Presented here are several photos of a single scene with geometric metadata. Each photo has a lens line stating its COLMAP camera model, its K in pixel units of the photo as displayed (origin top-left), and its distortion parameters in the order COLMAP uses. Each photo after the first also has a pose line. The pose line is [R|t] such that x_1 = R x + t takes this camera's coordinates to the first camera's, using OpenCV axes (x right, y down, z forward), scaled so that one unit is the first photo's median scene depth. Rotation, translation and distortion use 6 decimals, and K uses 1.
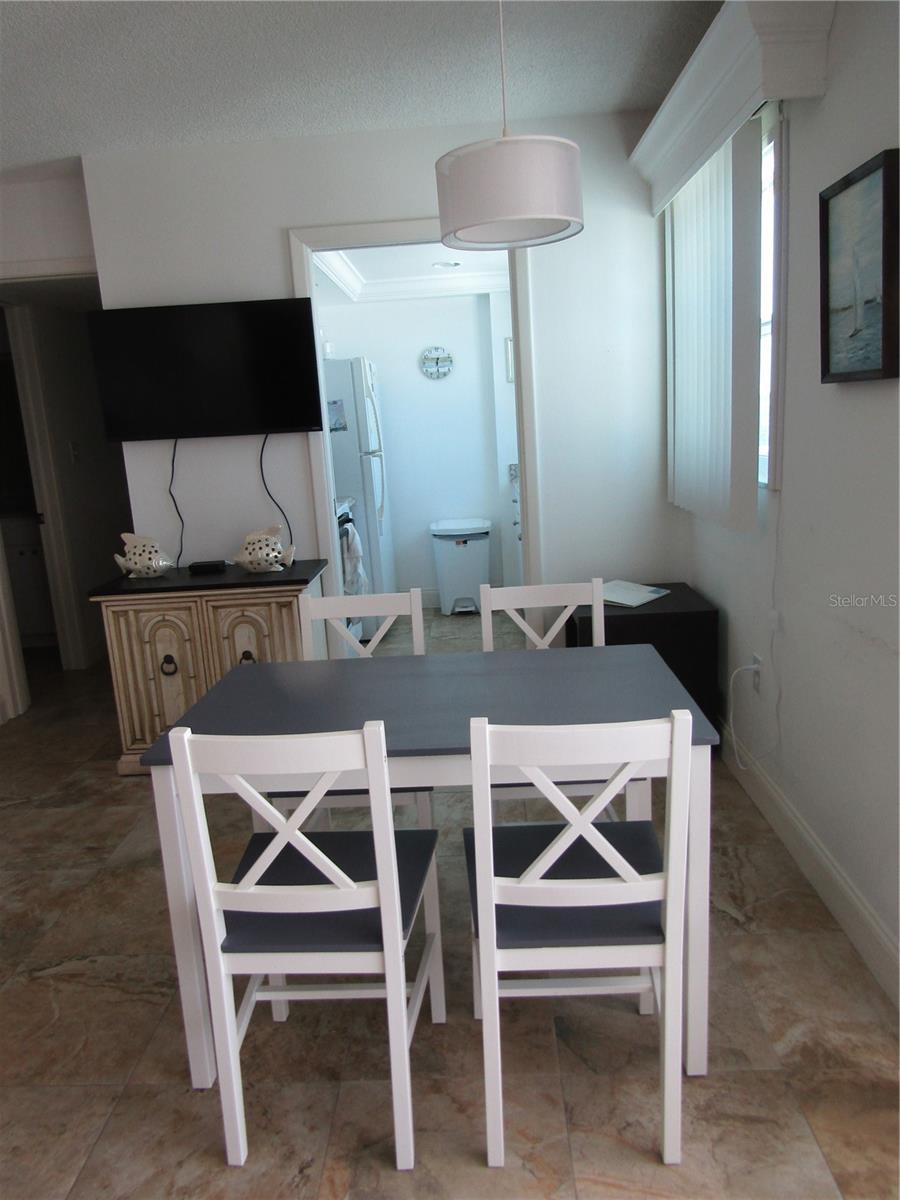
lens RADIAL K [[867.4, 0, 450.0], [0, 867.4, 600.0], [0, 0, 1]] dist [-0.011754, 0.006901]
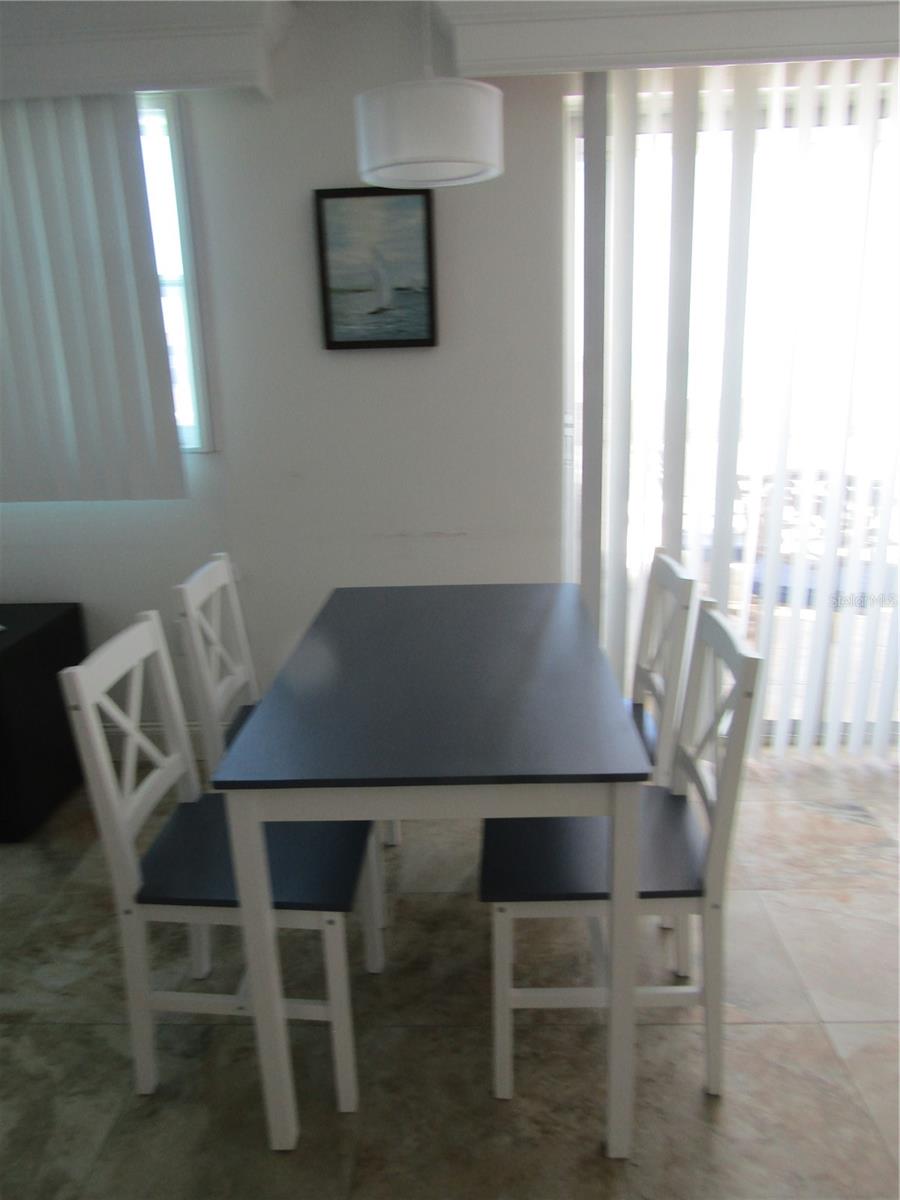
lens RADIAL K [[867.4, 0, 450.0], [0, 867.4, 600.0], [0, 0, 1]] dist [-0.011754, 0.006901]
pose [[-0.022900, -0.250114, 0.967945, -0.543398], [0.241815, 0.938064, 0.248114, -0.115688], [-0.970052, 0.239746, 0.039000, 0.557875]]
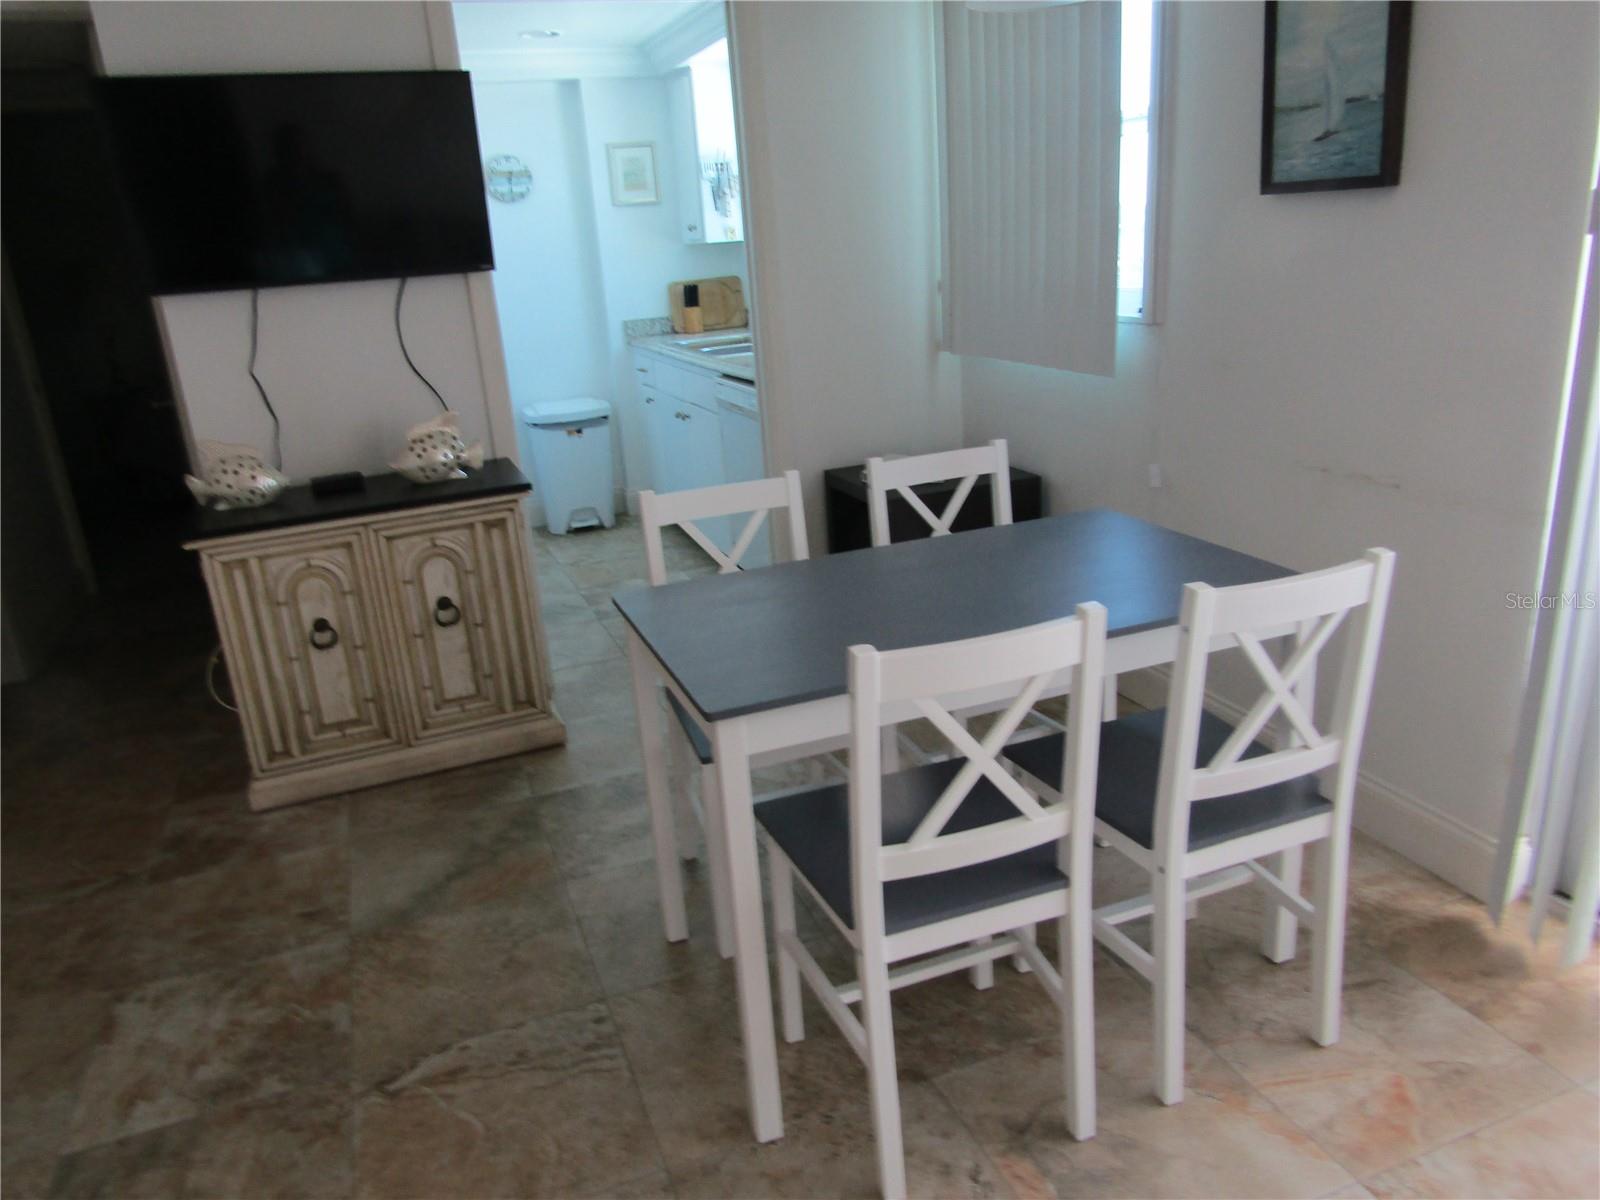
lens RADIAL K [[1156.5, 0, 800.0], [0, 1156.5, 600.0], [0, 0, 1]] dist [-0.011754, 0.006901]
pose [[0.916963, -0.125703, 0.378653, -0.323621], [0.097900, 0.990945, 0.091891, 0.004432], [-0.386775, -0.047191, 0.920966, 0.047407]]
